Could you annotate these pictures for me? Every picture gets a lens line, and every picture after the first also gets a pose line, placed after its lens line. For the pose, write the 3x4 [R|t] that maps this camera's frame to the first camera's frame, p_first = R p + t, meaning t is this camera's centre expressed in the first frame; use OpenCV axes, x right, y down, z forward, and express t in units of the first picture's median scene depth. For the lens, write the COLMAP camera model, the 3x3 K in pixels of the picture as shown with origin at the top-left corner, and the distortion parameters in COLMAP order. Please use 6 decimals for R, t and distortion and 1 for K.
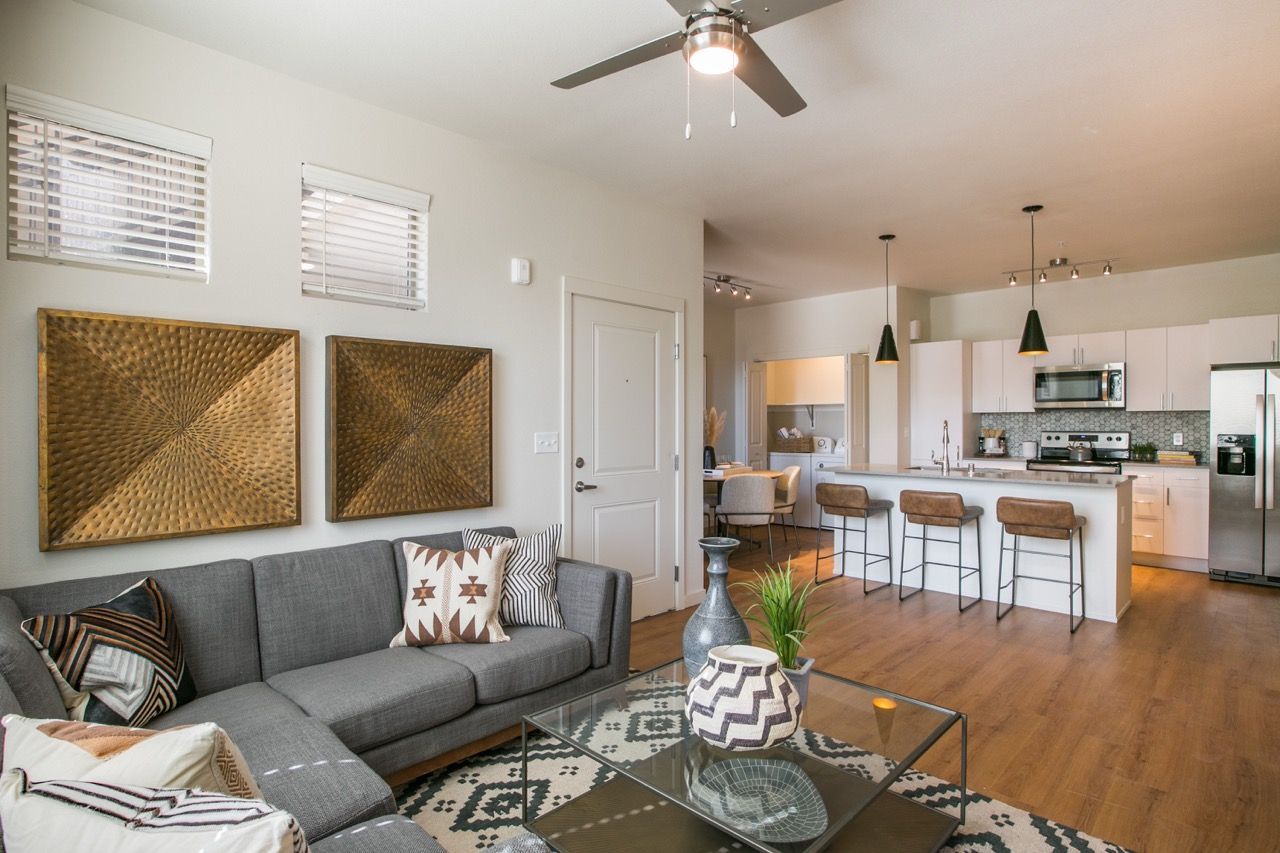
lens RADIAL K [[659.4, 0, 662.8], [0, 659.4, 430.3], [0, 0, 1]] dist [-0.000455, 0.000449]
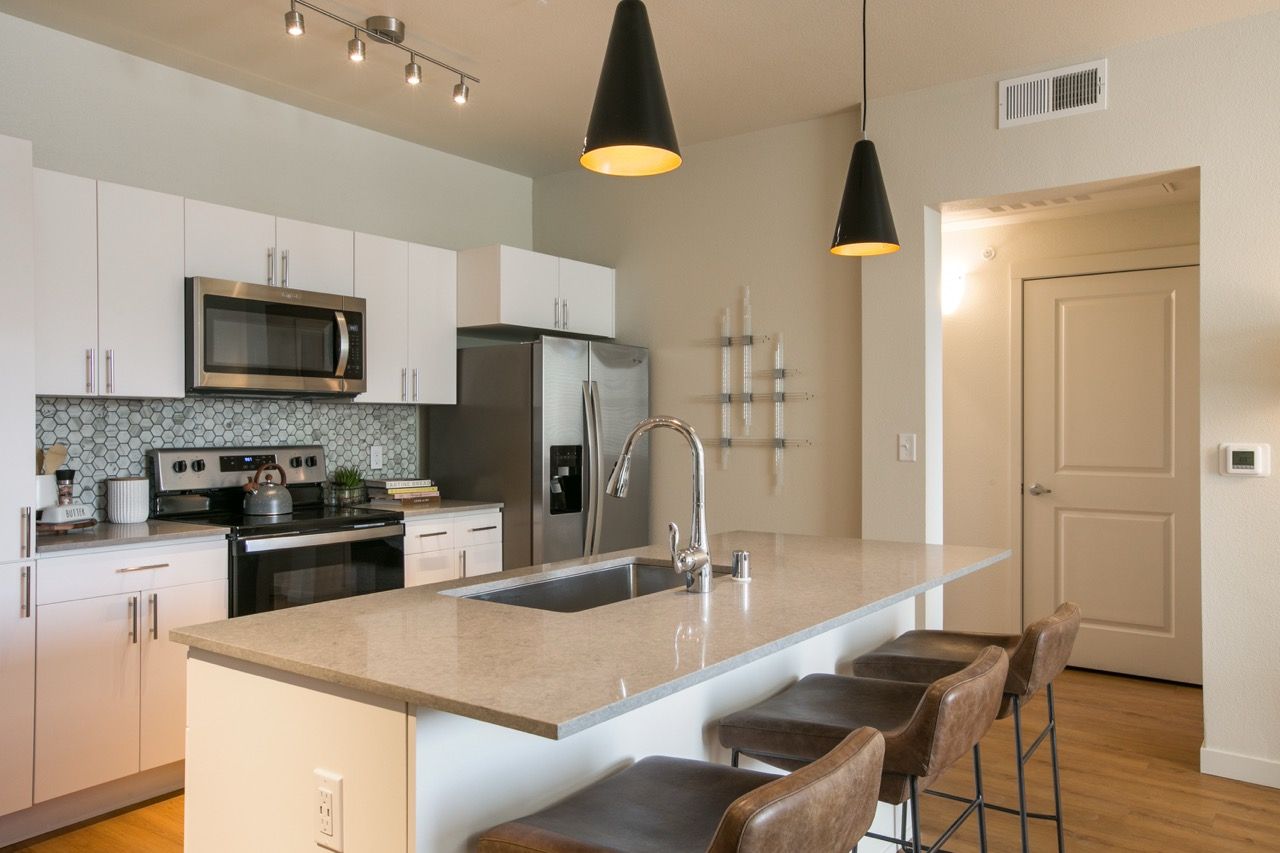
lens RADIAL K [[939.6, 0, 639.1], [0, 939.6, 429.8], [0, 0, 1]] dist [-0.002360, -0.000899]
pose [[-0.112725, -0.003729, 0.993619, 0.009032], [0.013671, 0.999892, 0.005303, -0.009544], [-0.993532, 0.014181, -0.112662, 0.843856]]
